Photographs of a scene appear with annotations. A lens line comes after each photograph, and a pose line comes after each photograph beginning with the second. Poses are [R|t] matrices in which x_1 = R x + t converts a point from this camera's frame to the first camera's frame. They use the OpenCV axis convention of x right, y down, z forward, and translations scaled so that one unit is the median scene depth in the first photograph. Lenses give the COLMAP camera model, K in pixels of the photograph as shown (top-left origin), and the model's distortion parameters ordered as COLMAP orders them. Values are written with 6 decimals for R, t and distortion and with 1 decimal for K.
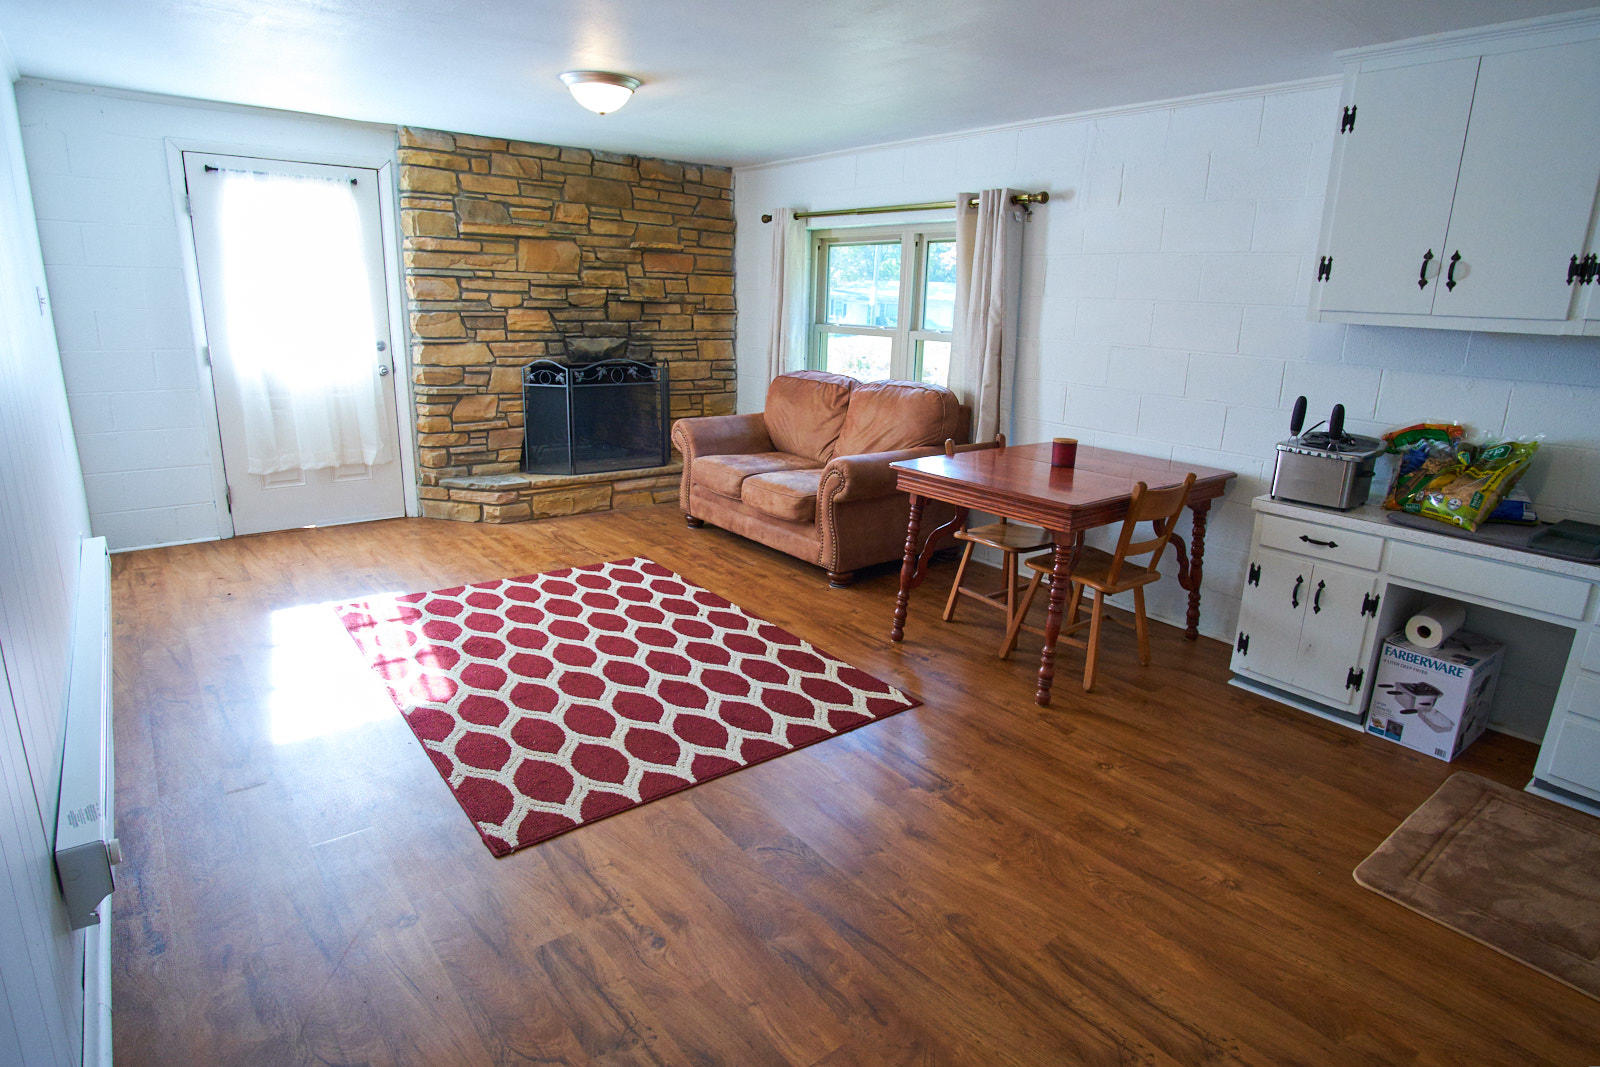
lens RADIAL K [[857.4, 0, 808.3], [0, 857.4, 529.5], [0, 0, 1]] dist [-0.033288, 0.009789]
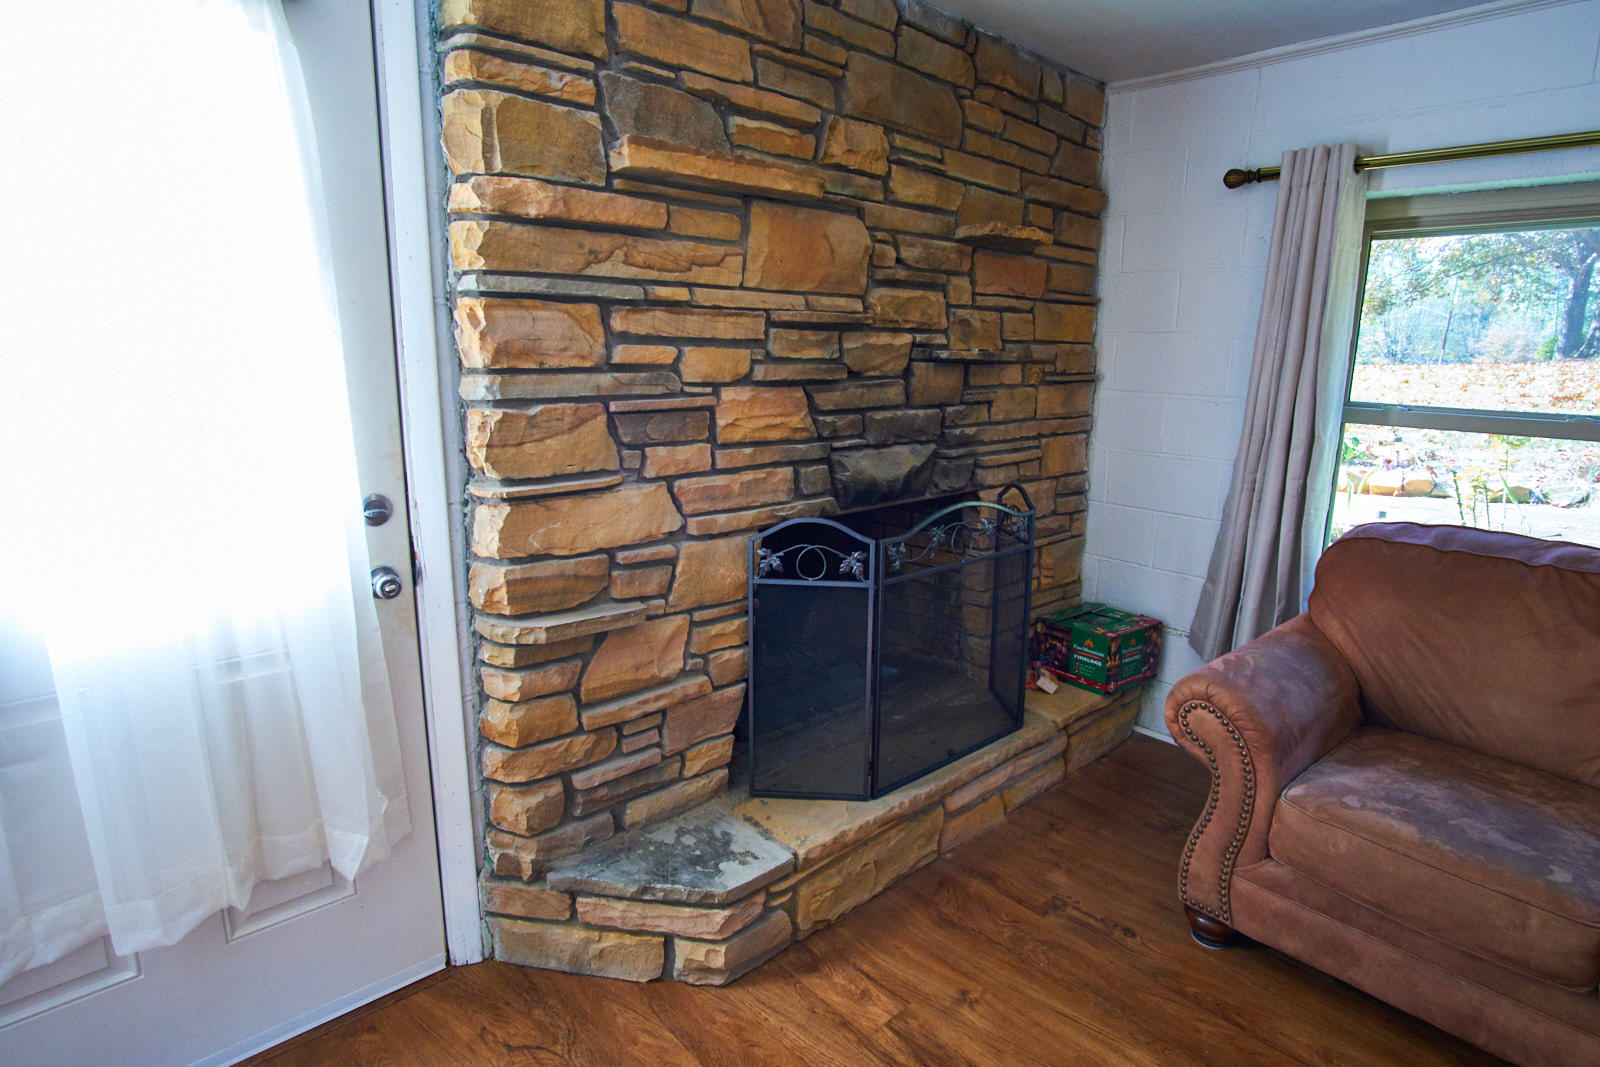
lens RADIAL K [[857.4, 0, 813.0], [0, 857.4, 531.6], [0, 0, 1]] dist [-0.033288, 0.009789]
pose [[0.998205, -0.028510, 0.052662, -0.338172], [0.031068, 0.998344, -0.048412, -0.178971], [-0.051195, 0.049962, 0.997438, 0.636594]]
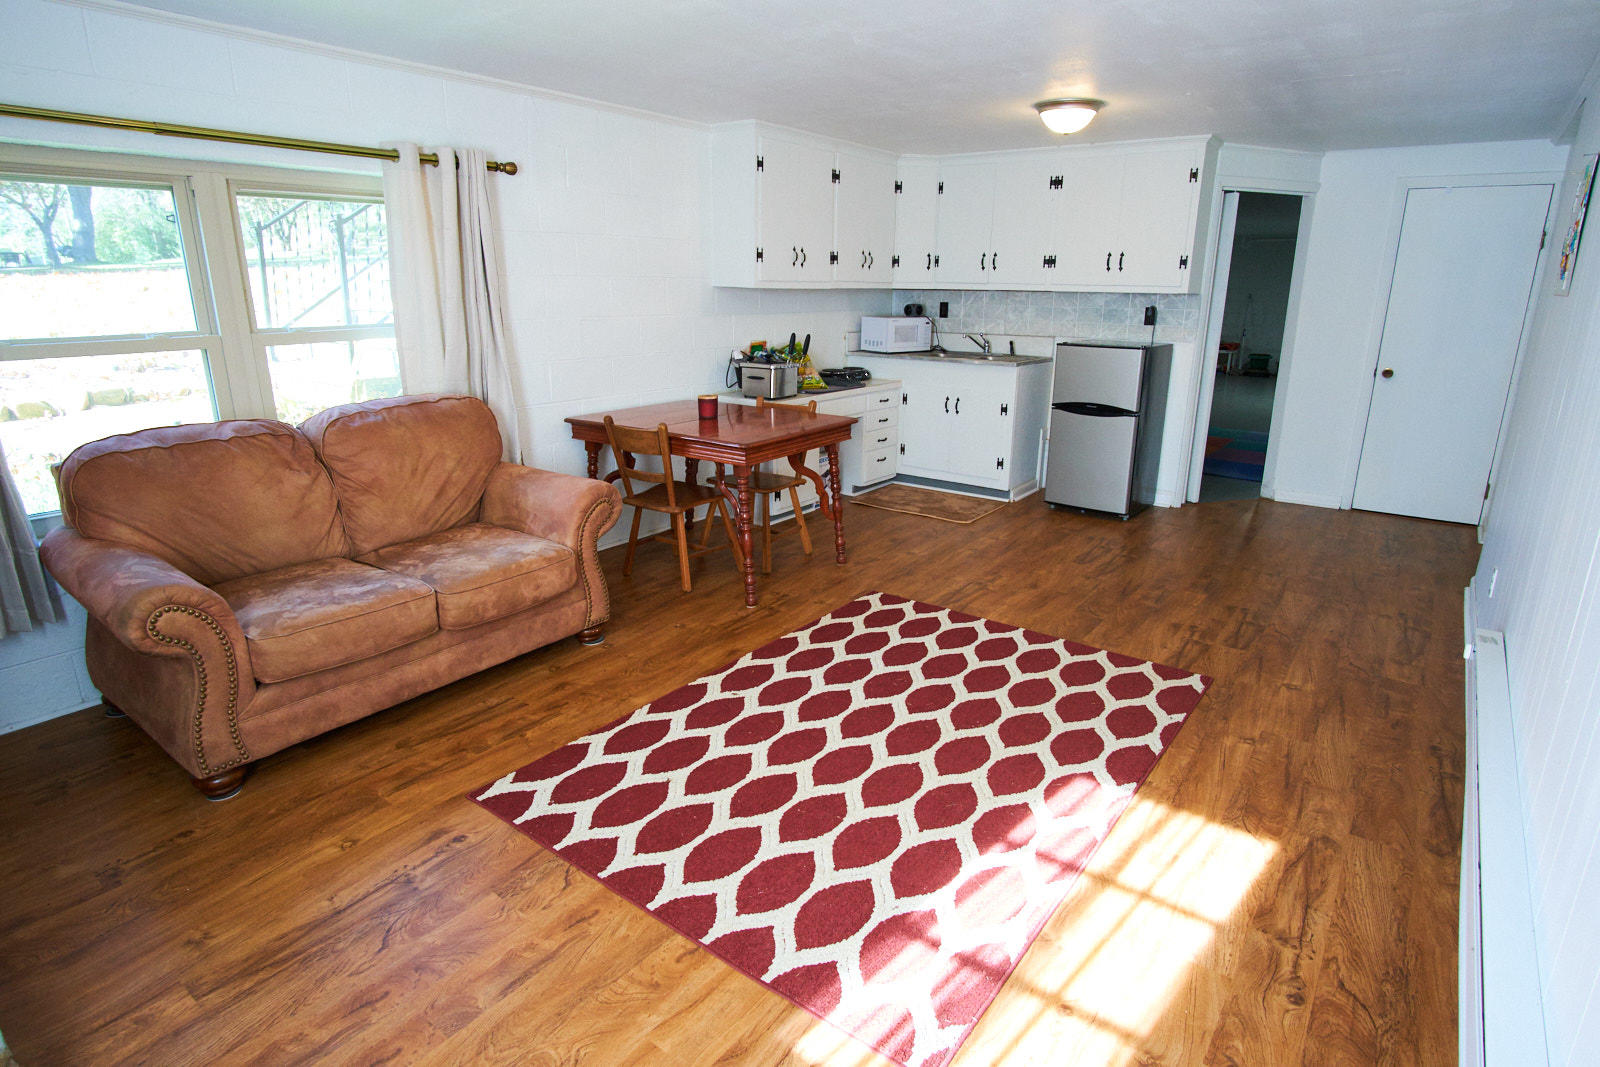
lens RADIAL K [[857.4, 0, 812.8], [0, 857.4, 523.2], [0, 0, 1]] dist [-0.033288, 0.009789]
pose [[-0.256858, -0.293692, 0.920744, -0.611004], [0.240602, 0.903280, 0.355242, -0.227239], [-0.936021, 0.312779, -0.161351, 0.753733]]
